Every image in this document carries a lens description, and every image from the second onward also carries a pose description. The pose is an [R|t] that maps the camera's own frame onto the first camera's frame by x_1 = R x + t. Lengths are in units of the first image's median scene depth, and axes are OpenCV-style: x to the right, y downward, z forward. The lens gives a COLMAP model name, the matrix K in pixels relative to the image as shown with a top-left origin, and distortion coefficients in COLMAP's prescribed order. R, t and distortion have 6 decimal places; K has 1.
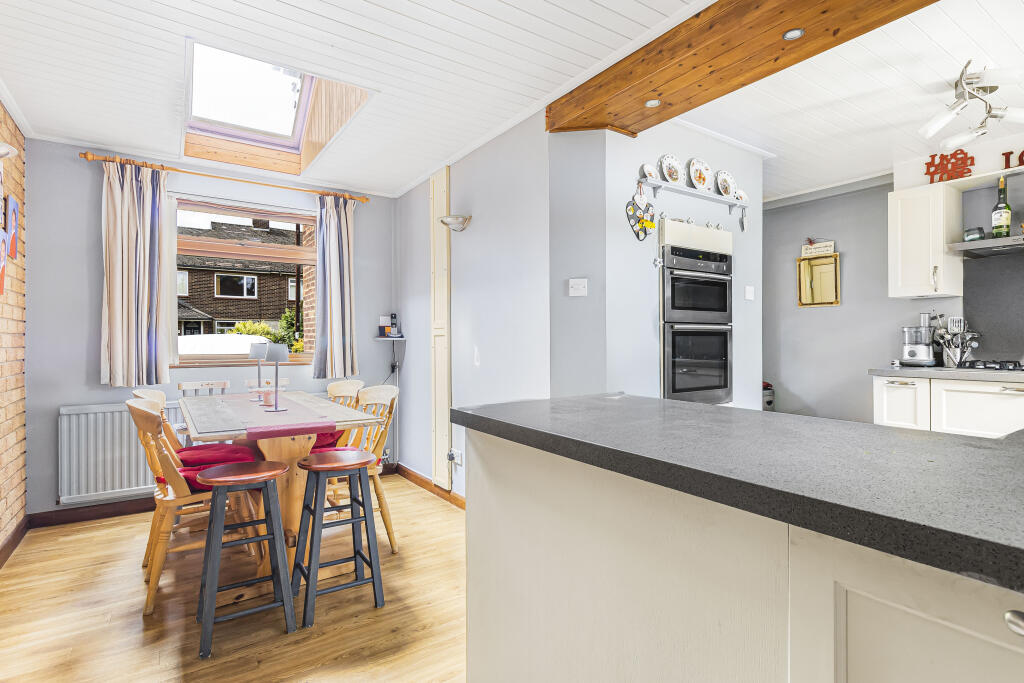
lens RADIAL K [[523.3, 0, 514.9], [0, 523.3, 340.5], [0, 0, 1]] dist [-0.002295, -0.000160]
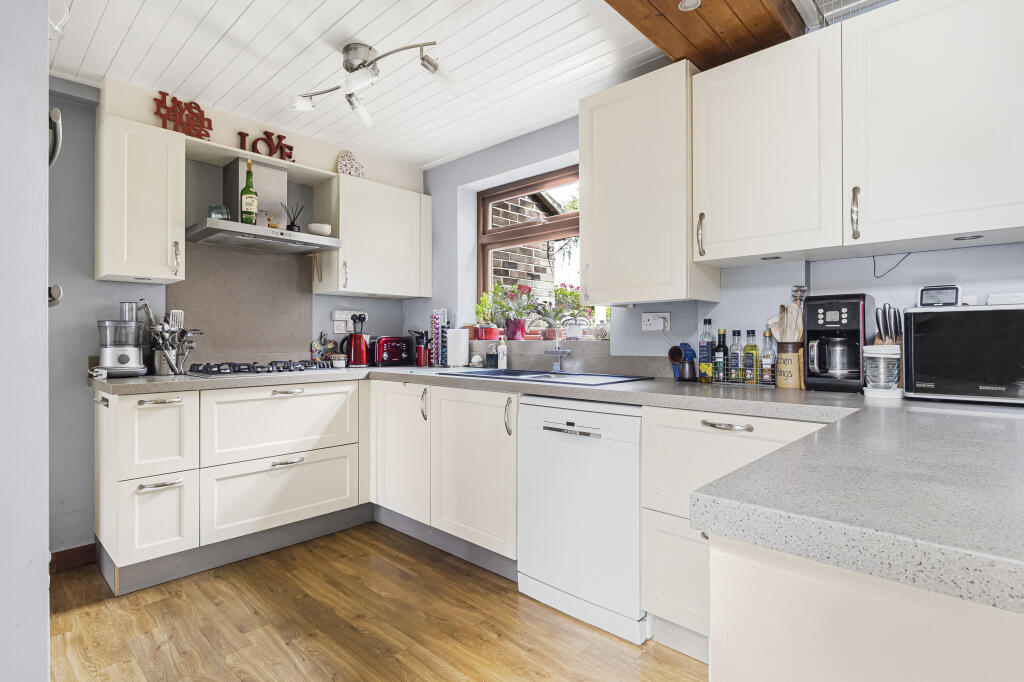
lens RADIAL K [[523.3, 0, 516.7], [0, 523.3, 335.5], [0, 0, 1]] dist [-0.002295, -0.000160]
pose [[-0.238217, 0.005536, 0.971196, -0.044381], [0.000805, 0.999985, -0.005503, -0.001989], [-0.971212, -0.000529, -0.238218, 0.668484]]
